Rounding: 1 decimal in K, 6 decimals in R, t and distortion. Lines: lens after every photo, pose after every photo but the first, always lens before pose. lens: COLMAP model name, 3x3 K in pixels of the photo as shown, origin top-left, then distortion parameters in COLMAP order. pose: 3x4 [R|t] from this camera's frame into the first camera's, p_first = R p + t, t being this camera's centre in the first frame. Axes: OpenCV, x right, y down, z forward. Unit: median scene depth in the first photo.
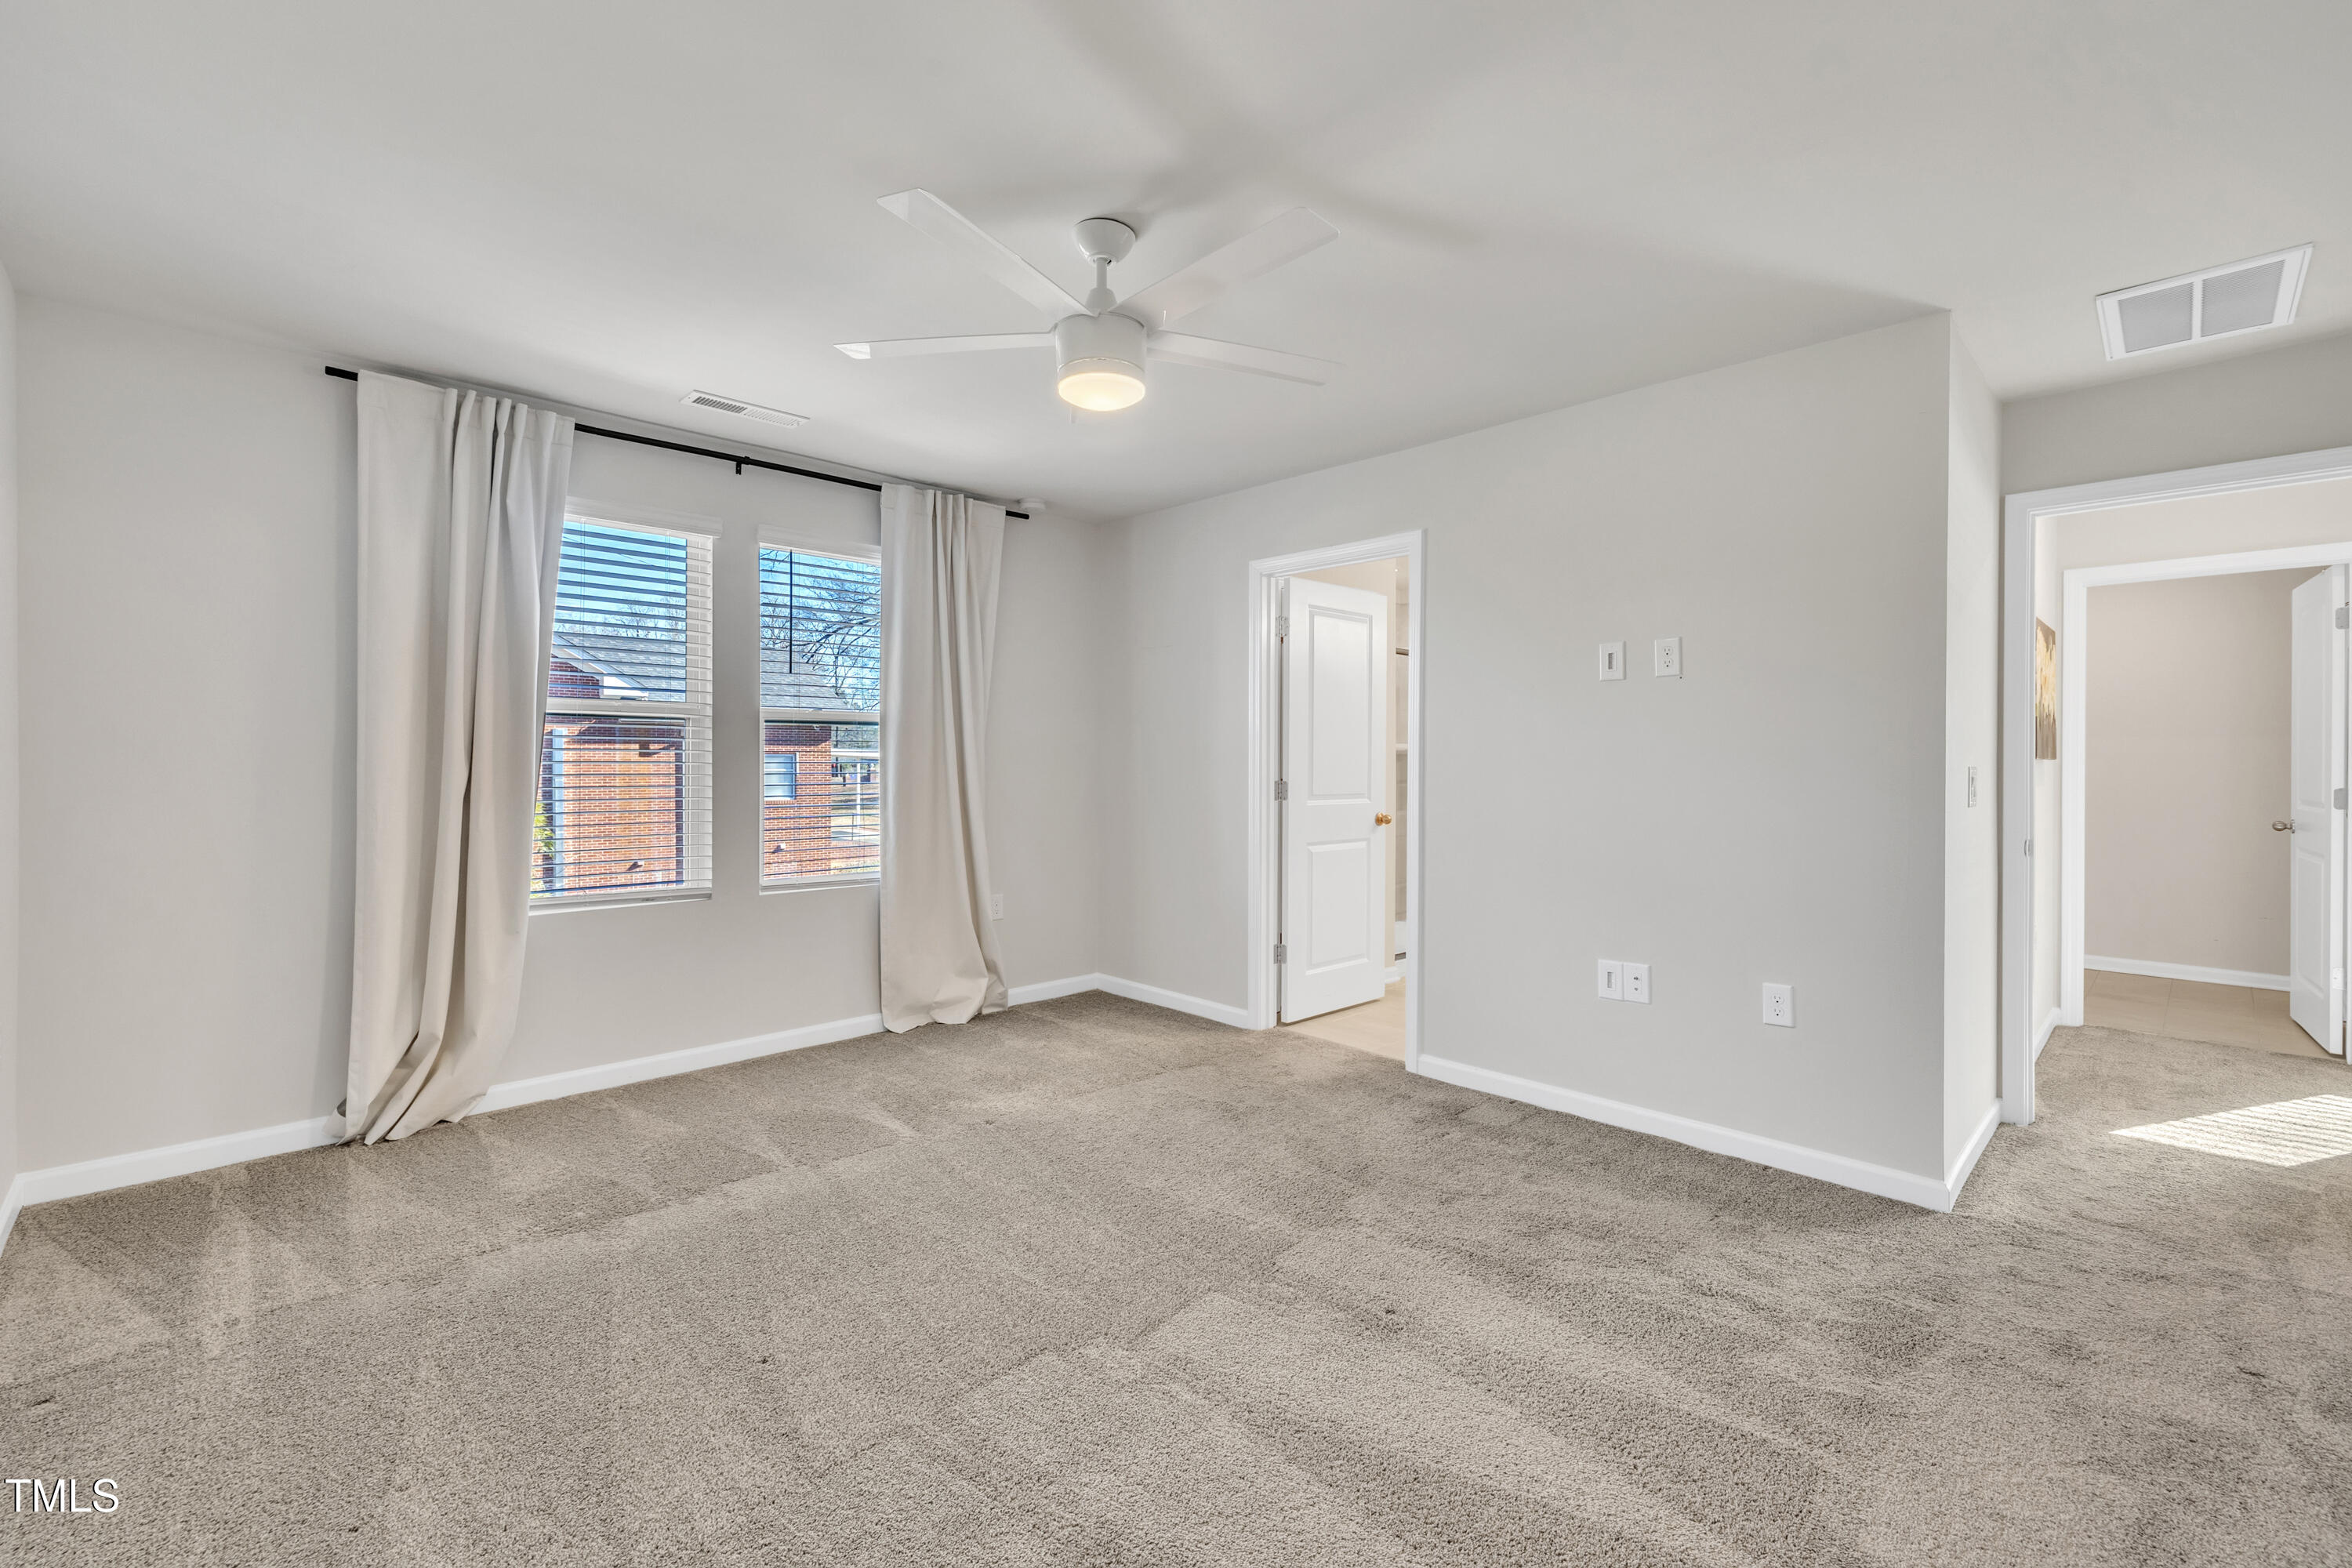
lens RADIAL K [[1004.4, 0, 1173.9], [0, 1004.4, 772.6], [0, 0, 1]] dist [0.000394, 0.000423]
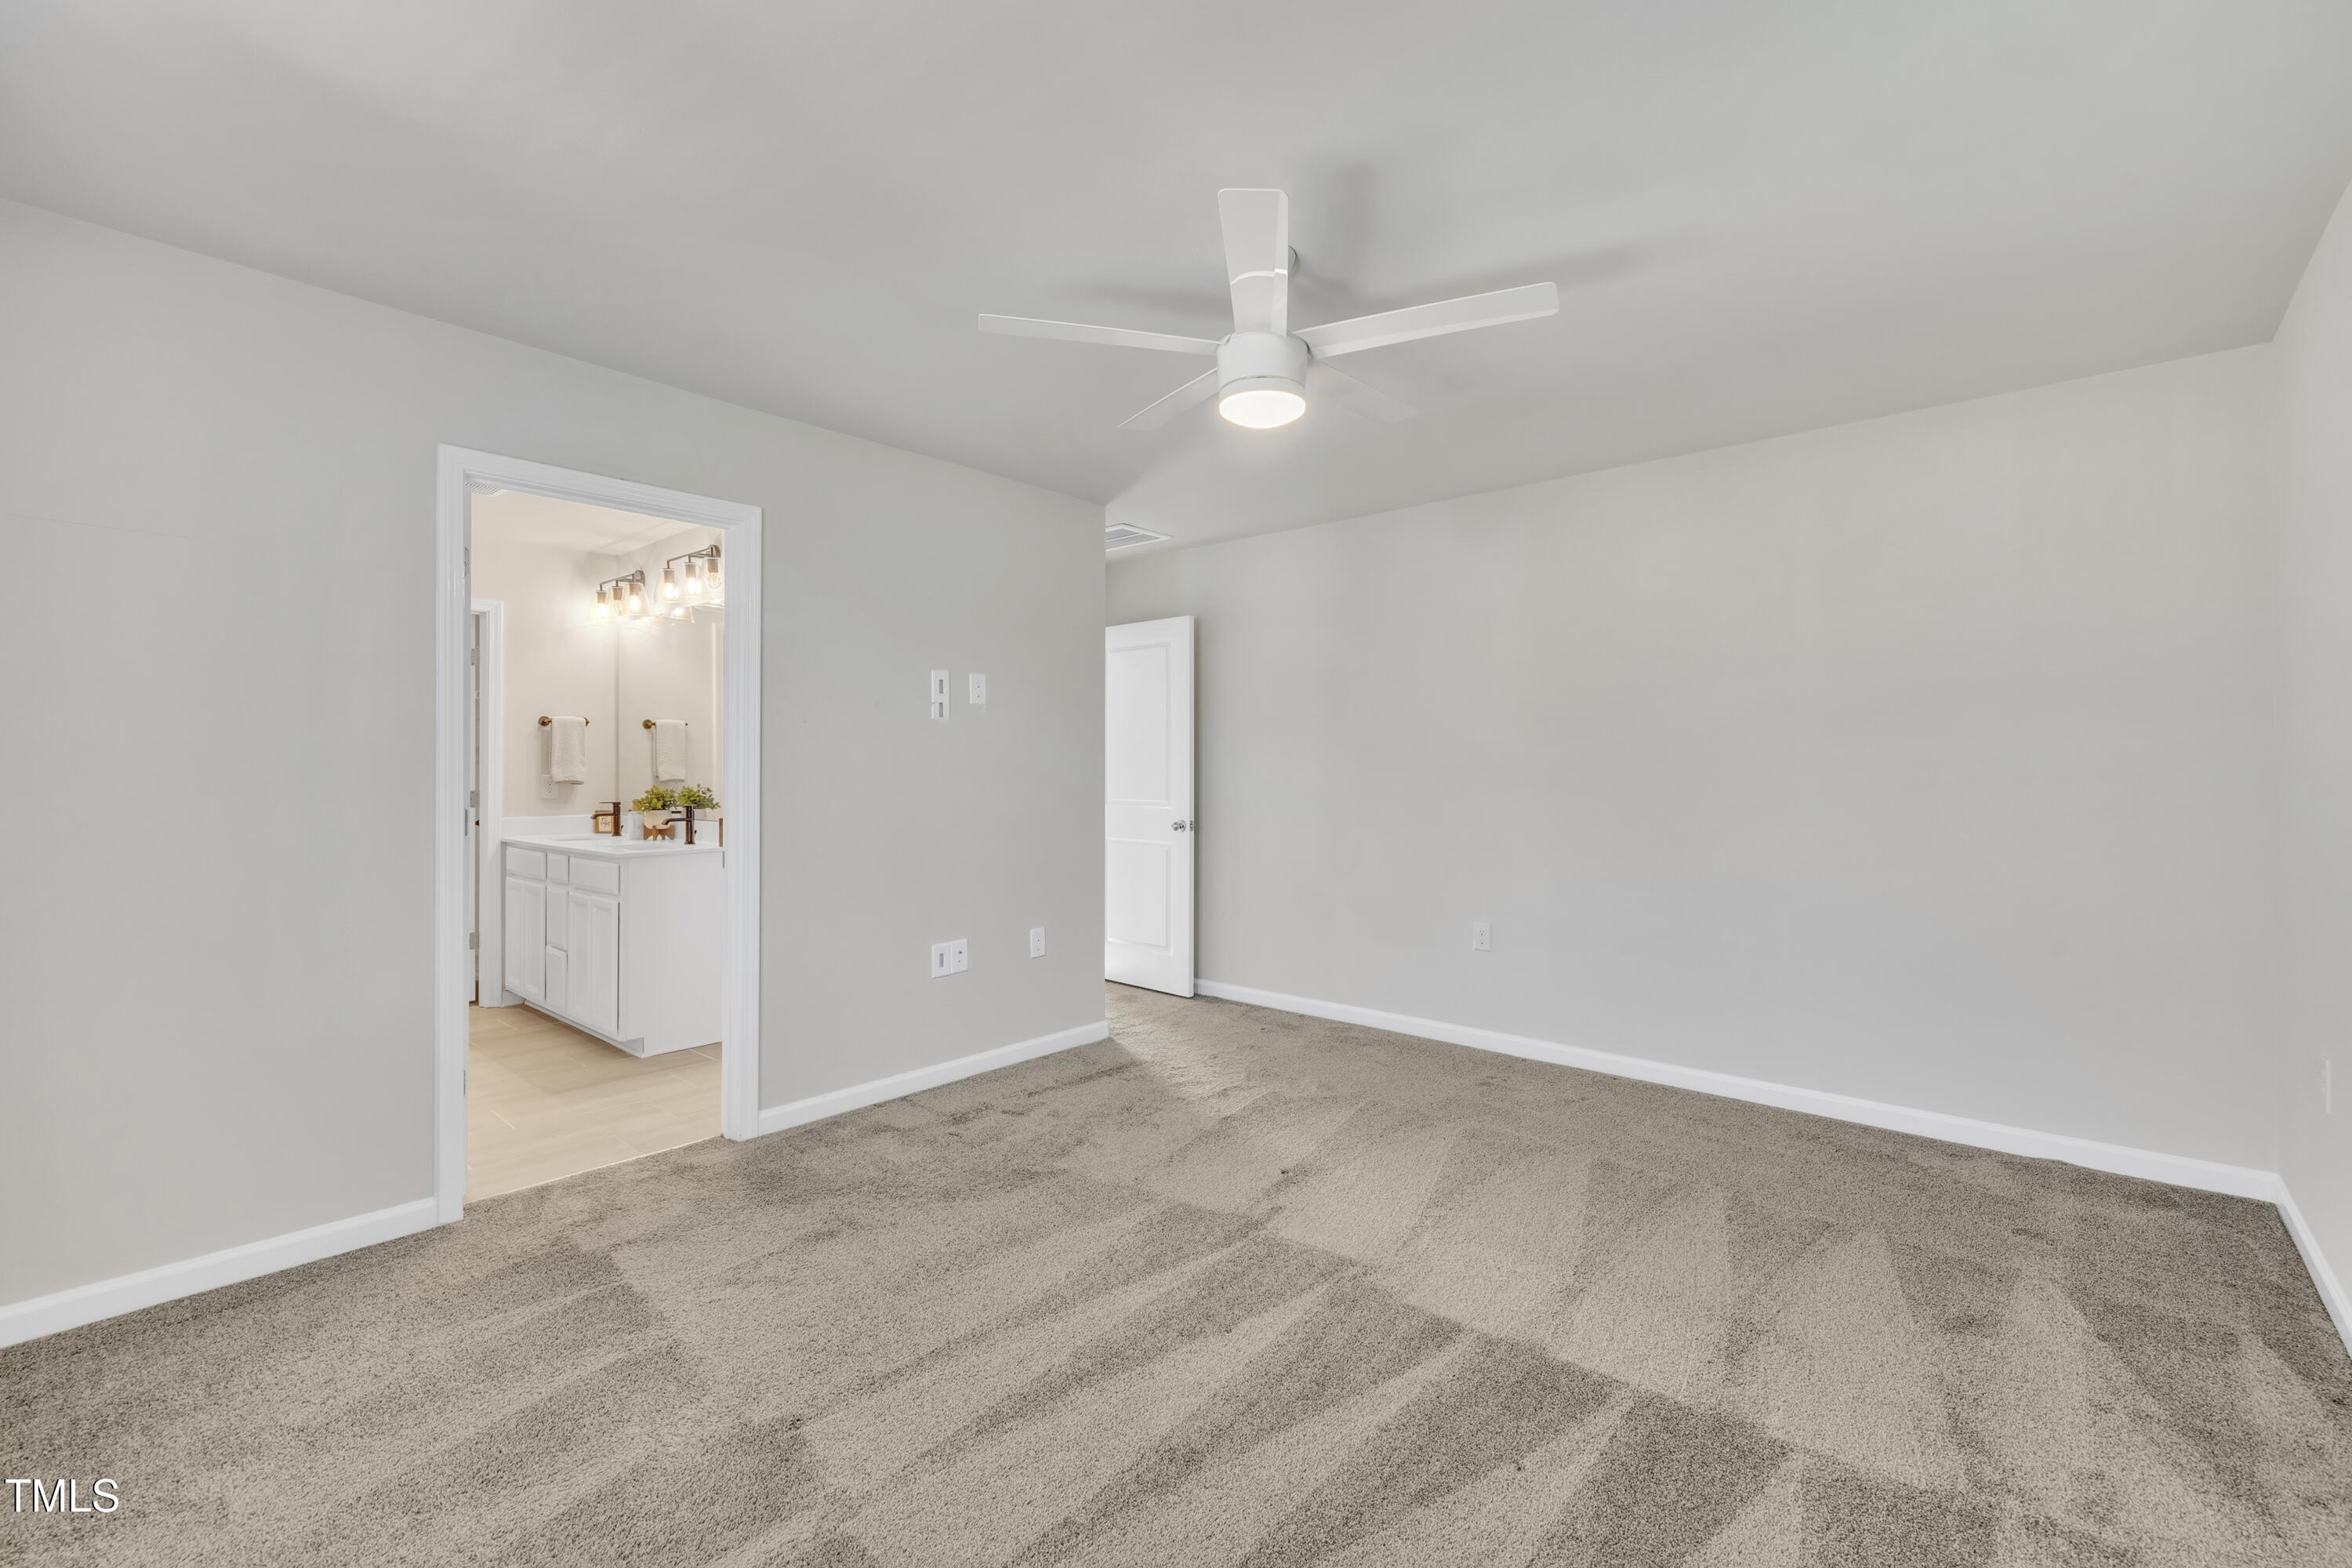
lens RADIAL K [[1004.4, 0, 1173.9], [0, 1004.4, 772.6], [0, 0, 1]] dist [0.000394, 0.000423]
pose [[-0.090015, -0.008093, 0.995907, -0.719214], [0.006571, 0.999940, 0.008720, -0.020354], [-0.995919, 0.007329, -0.089957, 0.792833]]
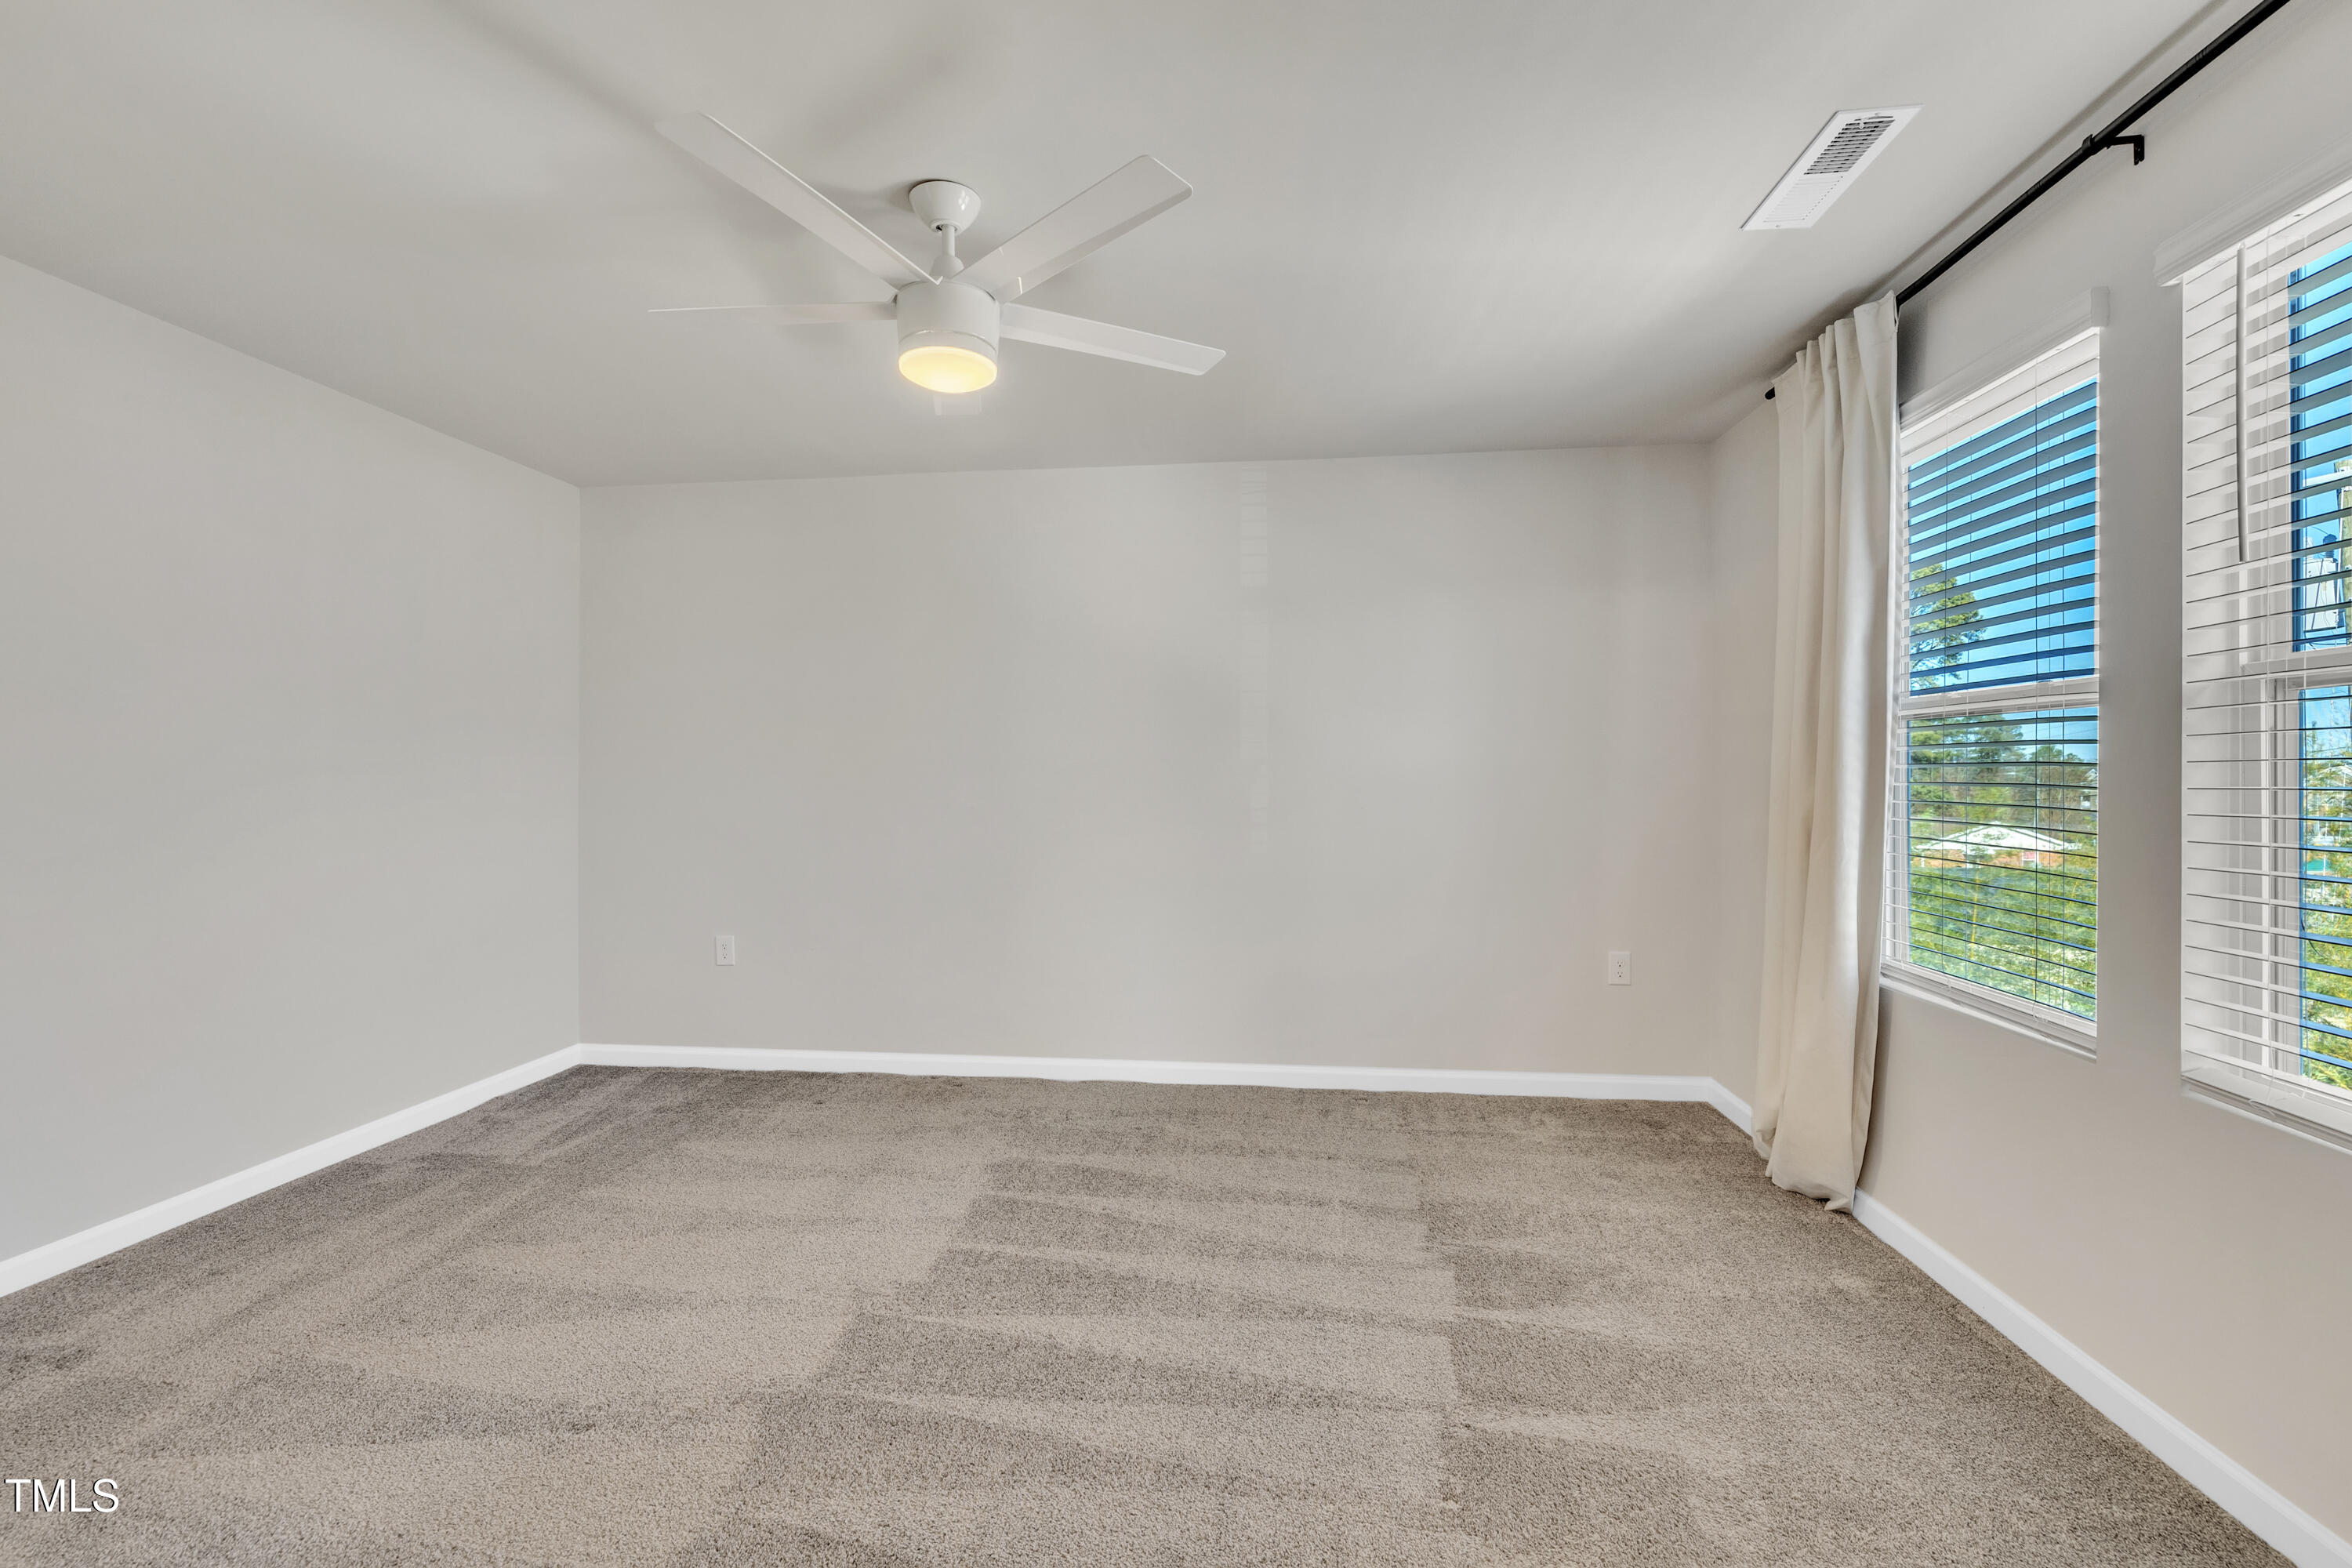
lens RADIAL K [[1004.4, 0, 1173.9], [0, 1004.4, 772.6], [0, 0, 1]] dist [0.000394, 0.000423]
pose [[-0.776716, -0.007665, -0.629804, 0.228557], [-0.011861, 0.999927, 0.002458, -0.012877], [0.629739, 0.009379, -0.776750, 1.223584]]
